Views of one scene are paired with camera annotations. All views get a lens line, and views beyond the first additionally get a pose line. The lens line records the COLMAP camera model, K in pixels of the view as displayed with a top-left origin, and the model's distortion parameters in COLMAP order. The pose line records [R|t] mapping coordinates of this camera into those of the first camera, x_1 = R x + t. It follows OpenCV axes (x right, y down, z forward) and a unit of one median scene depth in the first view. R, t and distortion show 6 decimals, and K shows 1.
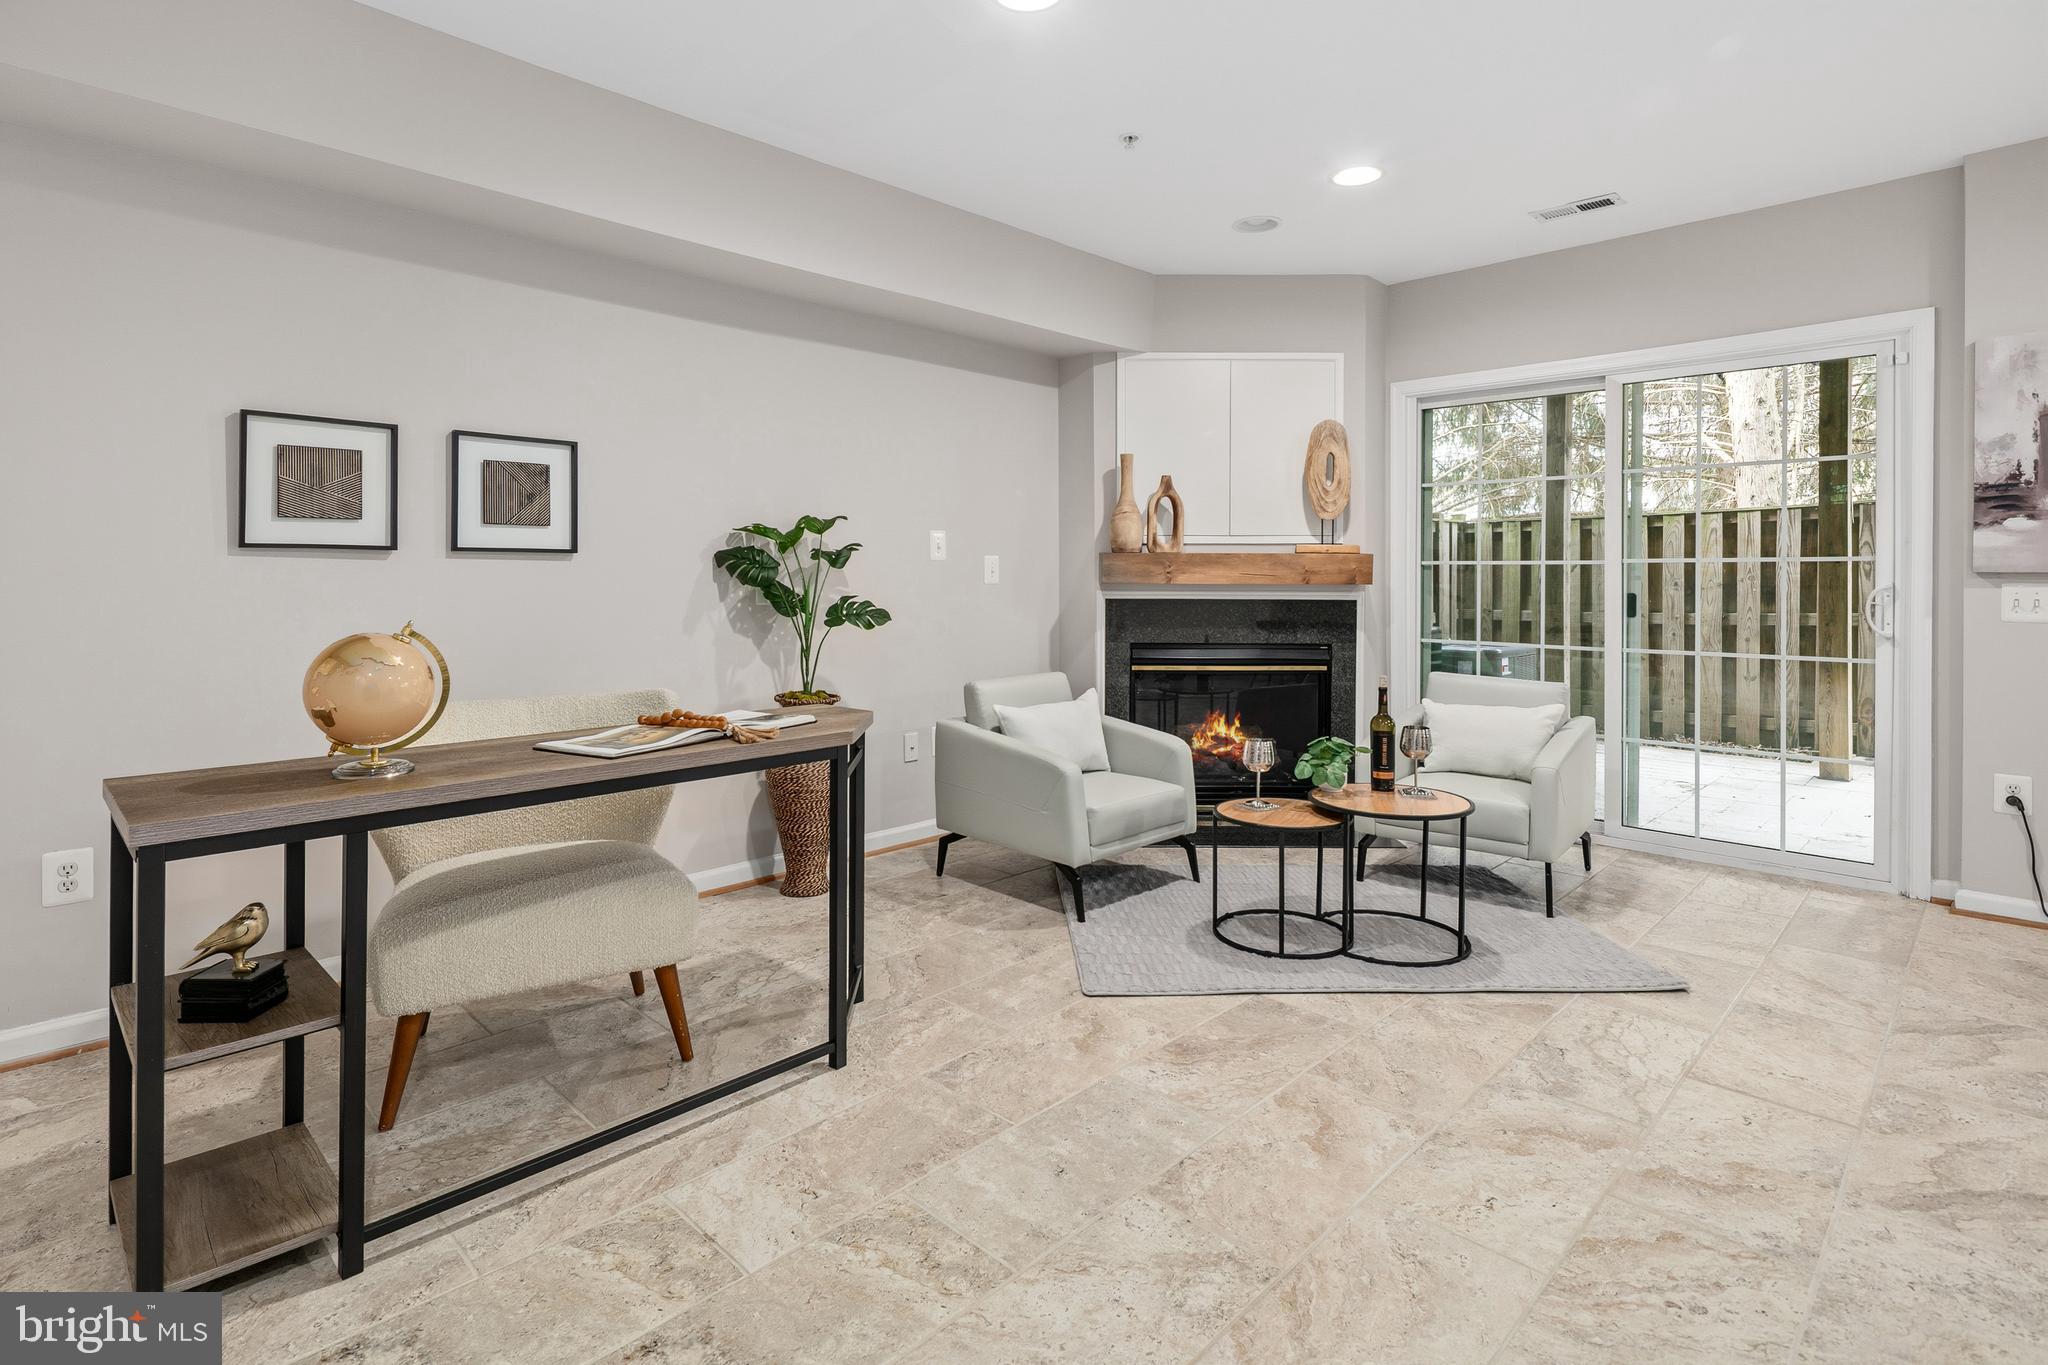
lens RADIAL K [[999.6, 0, 1028.5], [0, 999.6, 579.4], [0, 0, 1]] dist [0.006455, -0.004429]
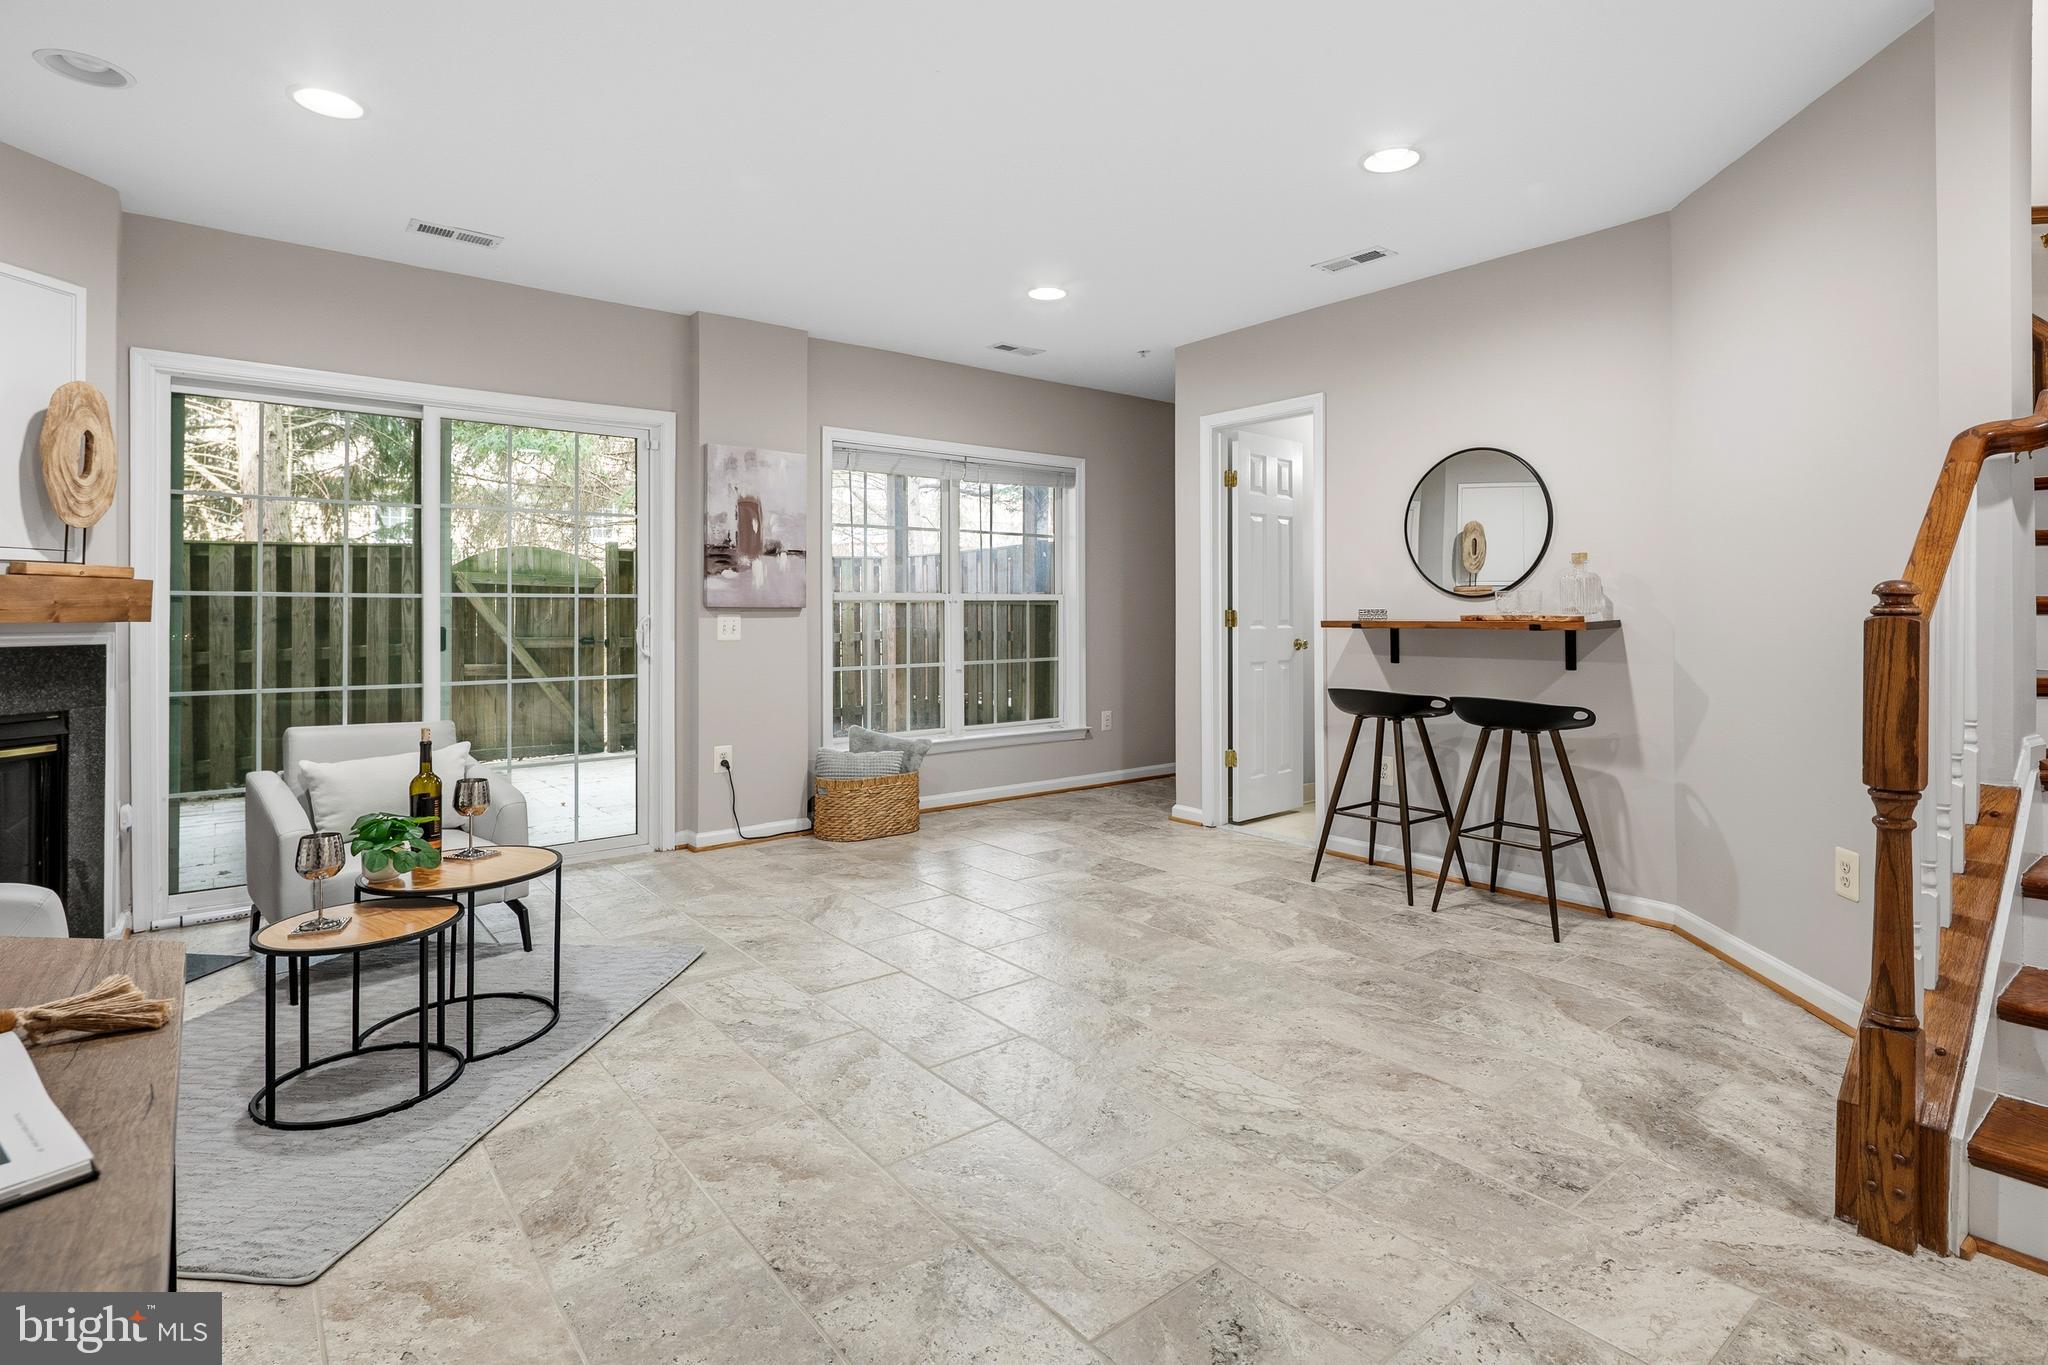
lens RADIAL K [[999.6, 0, 1002.7], [0, 999.6, 606.9], [0, 0, 1]] dist [0.006455, -0.004429]
pose [[0.136304, 0.003090, 0.990662, -0.413891], [0.004834, 0.999981, -0.003784, 0.000048], [-0.990655, 0.005305, 0.136287, 0.399983]]
